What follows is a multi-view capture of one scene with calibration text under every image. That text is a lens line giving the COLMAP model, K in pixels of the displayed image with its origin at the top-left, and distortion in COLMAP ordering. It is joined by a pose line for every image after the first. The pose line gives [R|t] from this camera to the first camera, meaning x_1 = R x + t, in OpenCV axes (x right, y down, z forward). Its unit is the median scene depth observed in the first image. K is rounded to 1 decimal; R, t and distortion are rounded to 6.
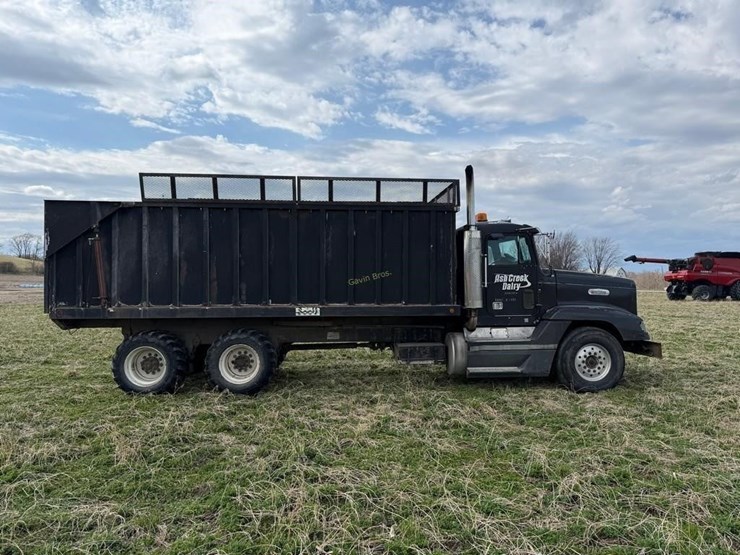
lens RADIAL K [[518.8, 0, 369.8], [0, 518.8, 263.8], [0, 0, 1]] dist [0.081128, -0.134055]
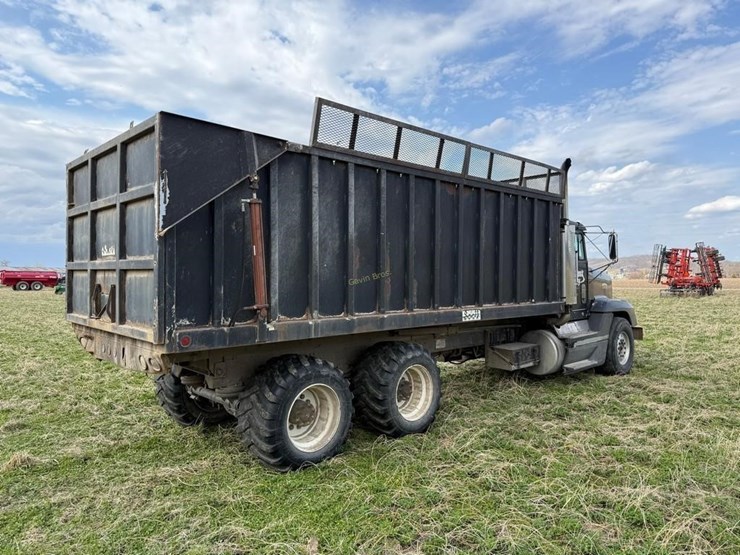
lens RADIAL K [[529.5, 0, 370.7], [0, 529.5, 263.5], [0, 0, 1]] dist [0.065108, -0.066801]
pose [[0.773524, 0.015177, 0.633585, -0.728695], [-0.022694, 0.999735, 0.003758, 0.012285], [-0.633360, -0.017285, 0.773664, 0.453146]]
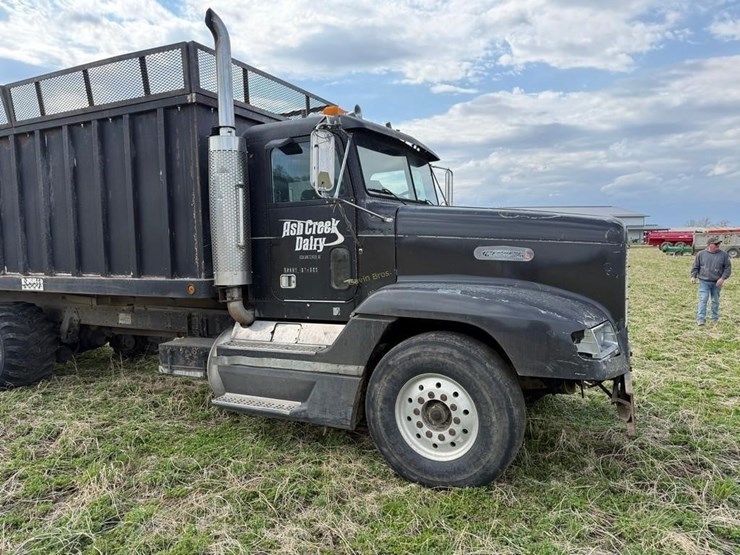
lens RADIAL K [[529.5, 0, 370.7], [0, 529.5, 263.5], [0, 0, 1]] dist [0.065108, -0.066801]
pose [[0.852982, 0.006671, -0.521898, 0.608720], [0.034614, 0.996994, 0.069316, 0.029686], [0.520791, -0.077190, 0.850187, 0.609491]]
